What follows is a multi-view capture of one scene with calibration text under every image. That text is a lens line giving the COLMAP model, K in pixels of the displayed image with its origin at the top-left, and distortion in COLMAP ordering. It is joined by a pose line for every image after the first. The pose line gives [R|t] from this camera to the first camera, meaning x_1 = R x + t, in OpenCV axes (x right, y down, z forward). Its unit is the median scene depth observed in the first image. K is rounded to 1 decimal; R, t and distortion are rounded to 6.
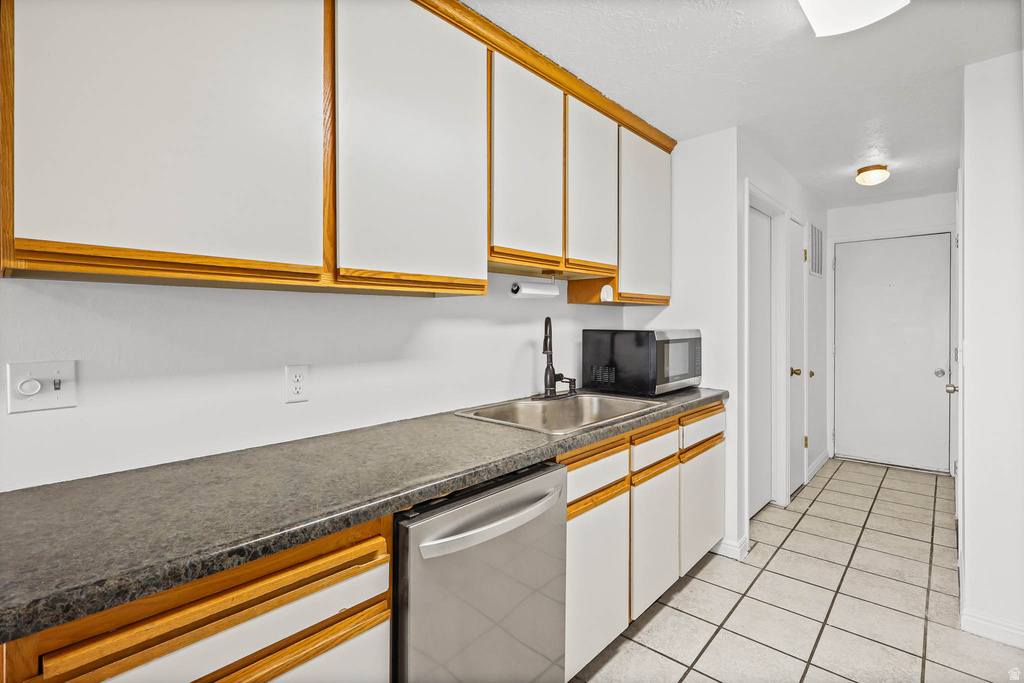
lens RADIAL K [[486.9, 0, 514.3], [0, 486.9, 320.4], [0, 0, 1]] dist [0.004288, 0.000089]
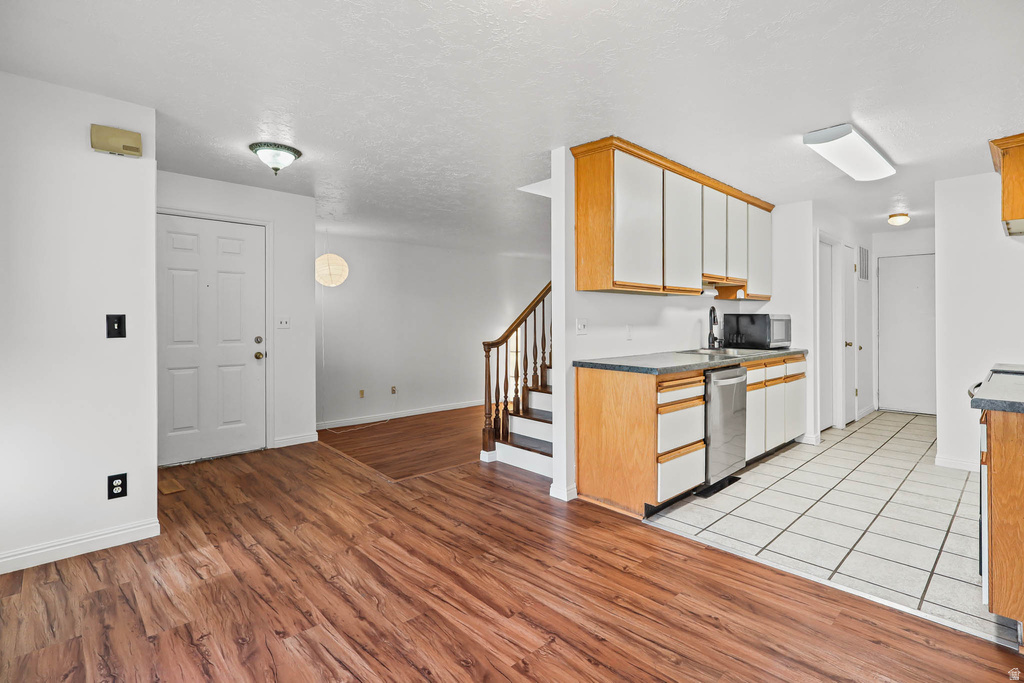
lens RADIAL K [[479.3, 0, 508.7], [0, 479.3, 318.8], [0, 0, 1]] dist [-0.001000, -0.000672]
pose [[0.995472, -0.001994, -0.095030, -0.467990], [0.001627, 0.999991, -0.003944, 0.039992], [0.095037, 0.003772, 0.995467, -0.816293]]
